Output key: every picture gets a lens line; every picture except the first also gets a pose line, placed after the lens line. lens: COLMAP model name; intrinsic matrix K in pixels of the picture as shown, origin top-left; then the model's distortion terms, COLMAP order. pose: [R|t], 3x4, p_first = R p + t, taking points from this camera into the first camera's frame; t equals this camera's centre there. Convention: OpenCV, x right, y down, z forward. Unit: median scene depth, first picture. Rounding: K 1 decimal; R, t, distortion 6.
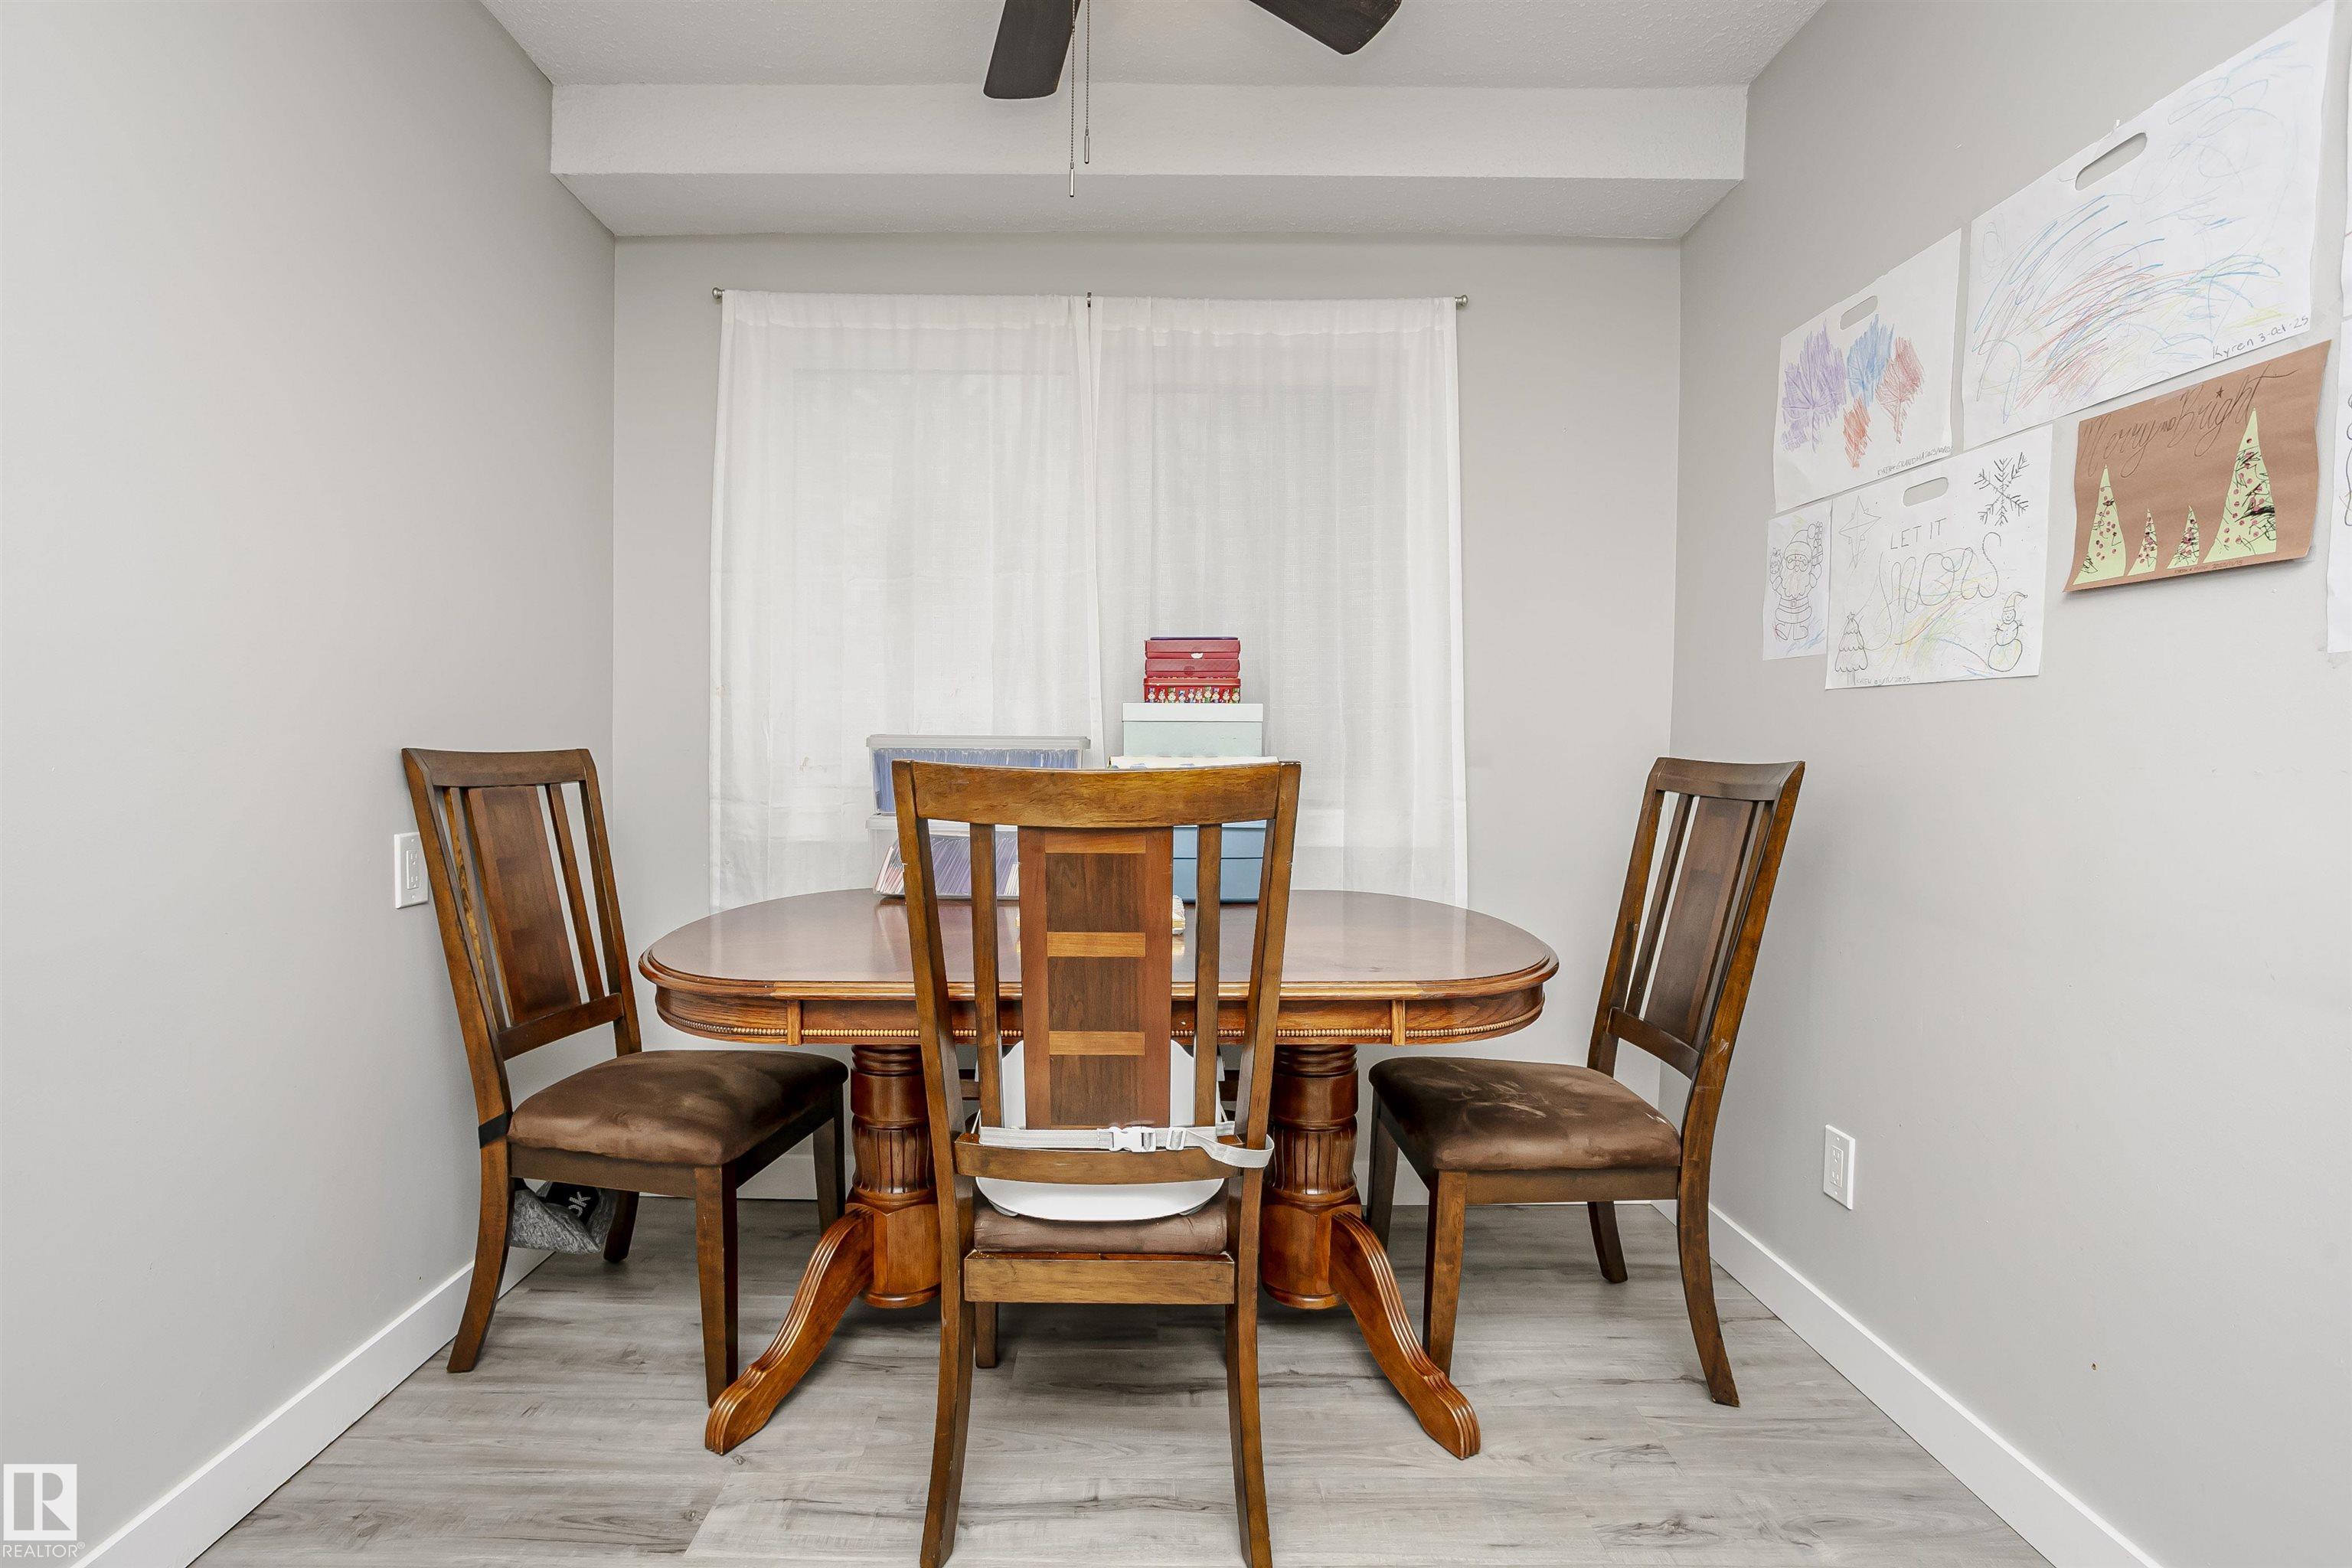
lens RADIAL K [[1115.7, 0, 1103.8], [0, 1115.7, 766.6], [0, 0, 1]] dist [-0.044655, 0.035166]
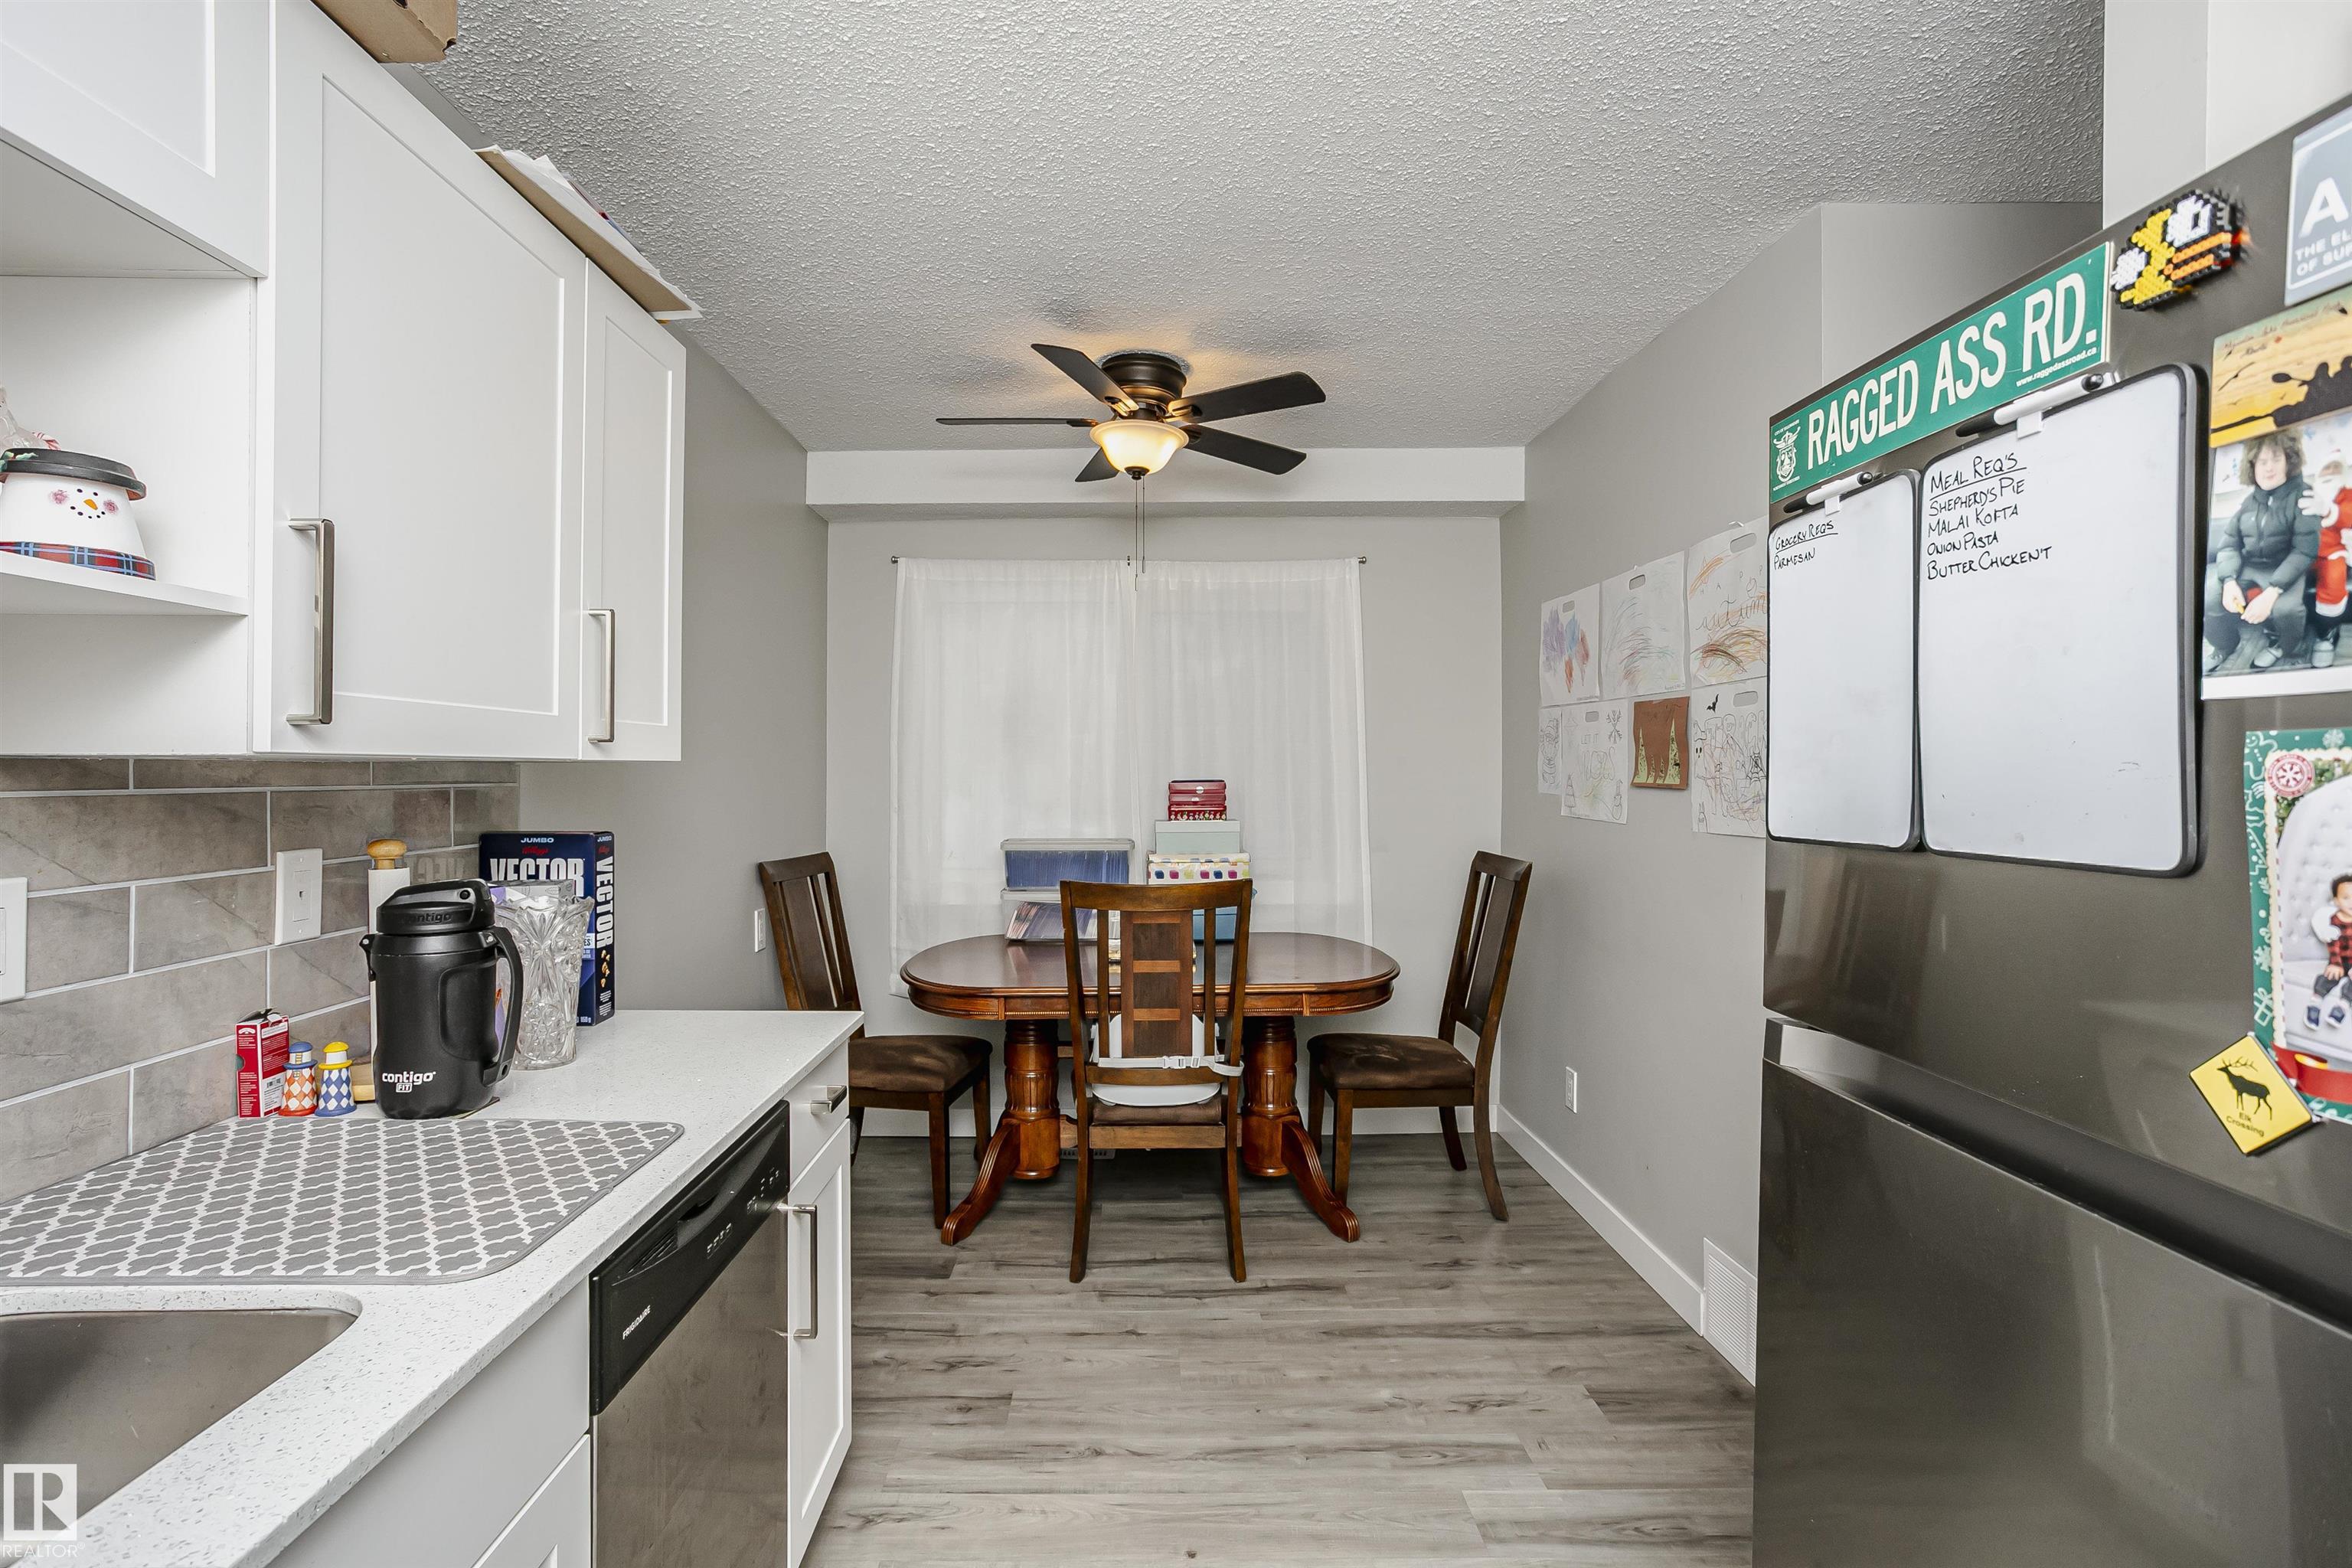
lens RADIAL K [[1115.7, 0, 1103.8], [0, 1115.7, 766.6], [0, 0, 1]] dist [-0.044655, 0.035166]
pose [[0.999918, -0.011600, 0.005357, -0.083948], [0.011720, 0.999667, -0.022973, -0.125604], [-0.005089, 0.023034, 0.999722, -0.818530]]
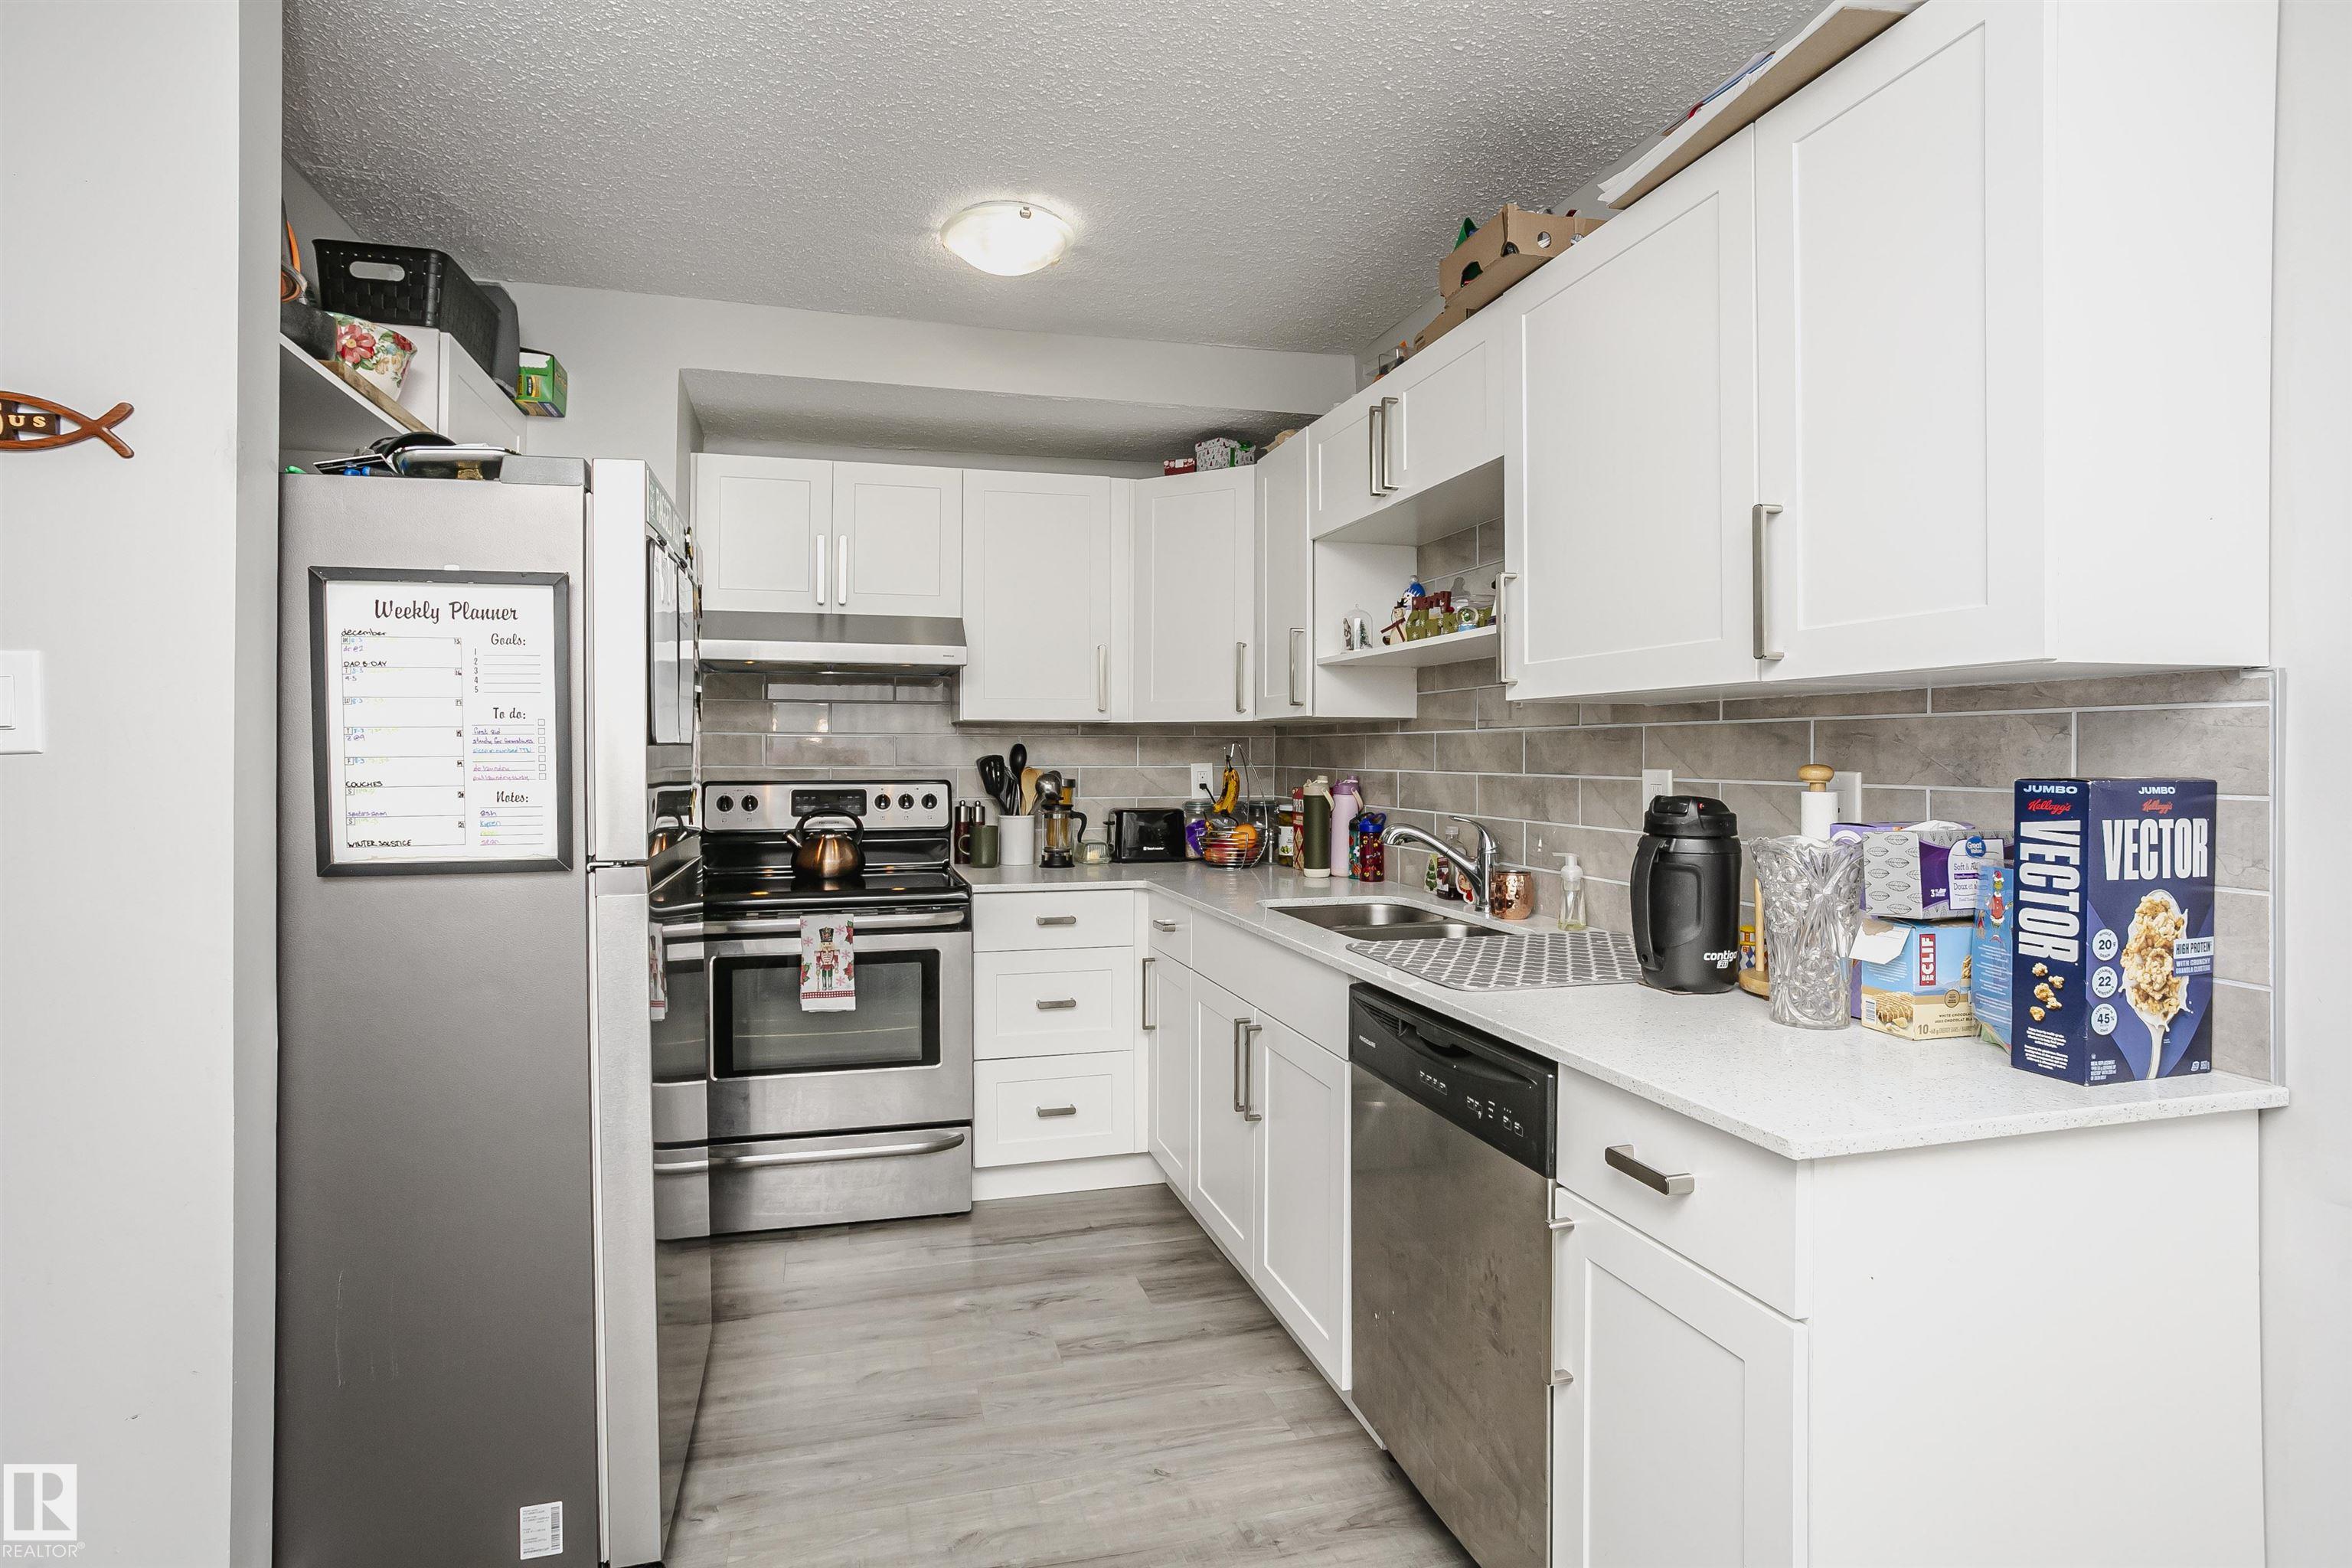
lens RADIAL K [[1115.7, 0, 1103.8], [0, 1115.7, 766.6], [0, 0, 1]] dist [-0.044655, 0.035166]
pose [[-0.964381, -0.007321, -0.264416, 0.172038], [-0.014741, 0.999551, 0.026090, -0.108900], [0.264106, 0.029059, -0.964056, 0.743702]]
